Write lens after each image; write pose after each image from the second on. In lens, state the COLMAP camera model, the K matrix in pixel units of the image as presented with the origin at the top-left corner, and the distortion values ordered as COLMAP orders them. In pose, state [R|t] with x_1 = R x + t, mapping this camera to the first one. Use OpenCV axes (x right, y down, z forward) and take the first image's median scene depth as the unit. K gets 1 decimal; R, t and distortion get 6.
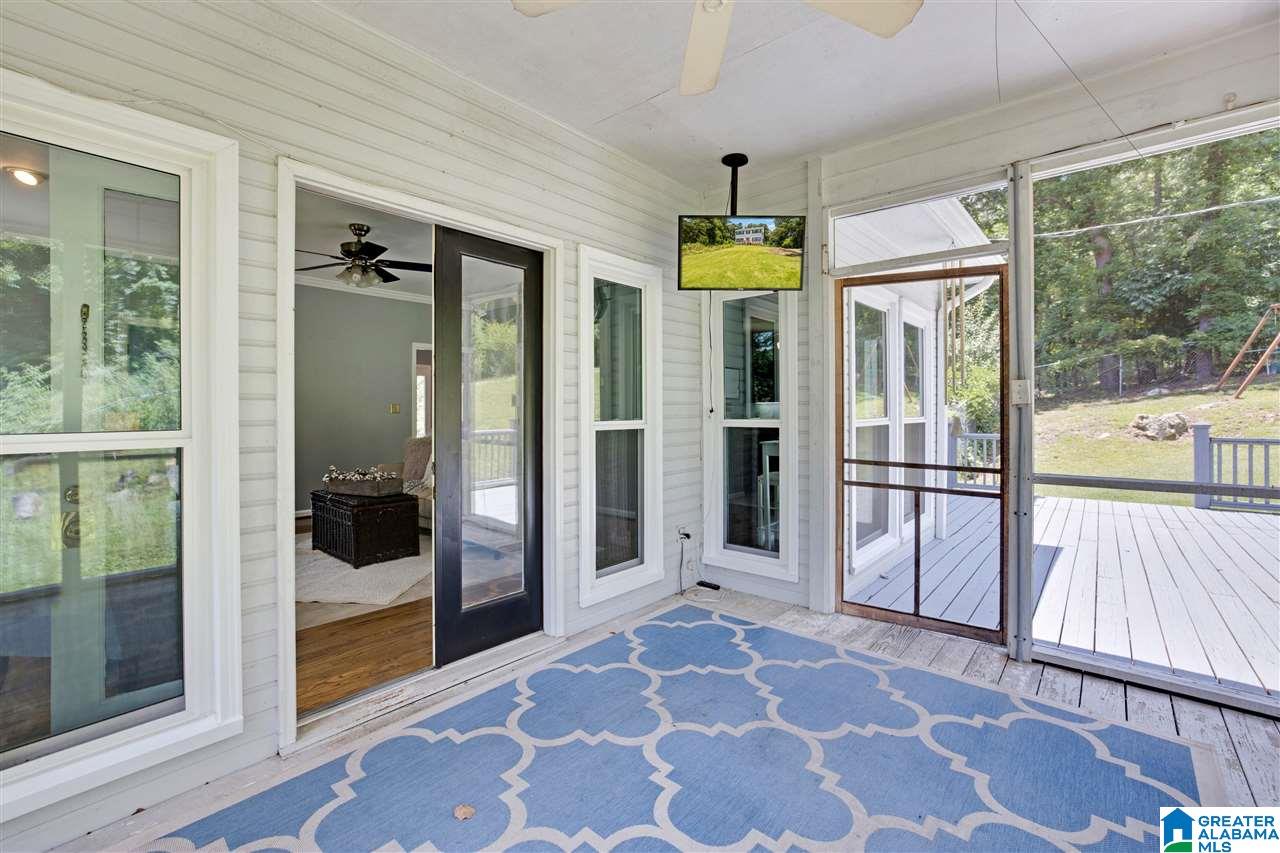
lens RADIAL K [[554.5, 0, 630.7], [0, 554.5, 413.2], [0, 0, 1]] dist [-0.004893, -0.000272]
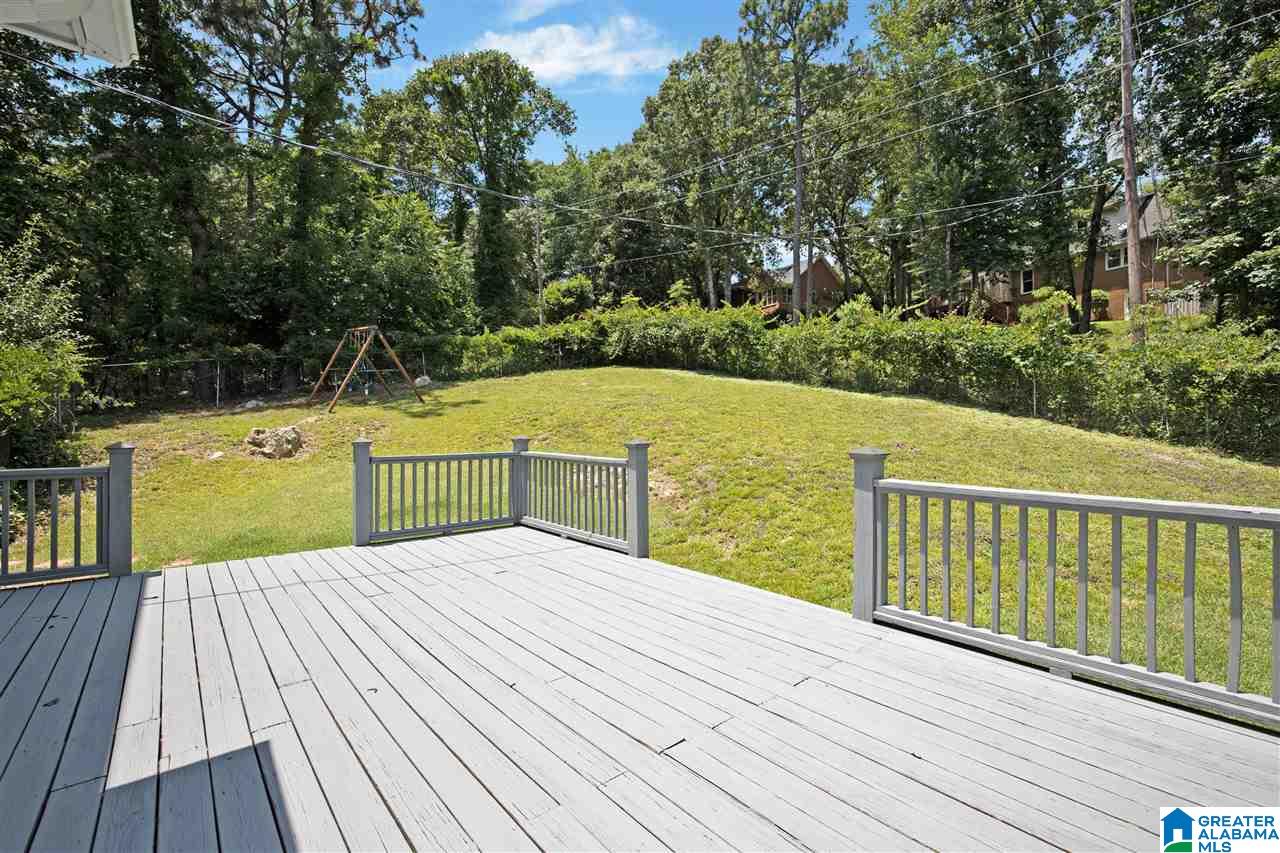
lens RADIAL K [[554.5, 0, 630.7], [0, 554.5, 413.2], [0, 0, 1]] dist [-0.004893, -0.000272]
pose [[0.169582, 0.021569, 0.985280, 0.156832], [0.001614, 0.999753, -0.022163, -0.000881], [-0.985515, 0.005349, 0.169506, 0.247468]]
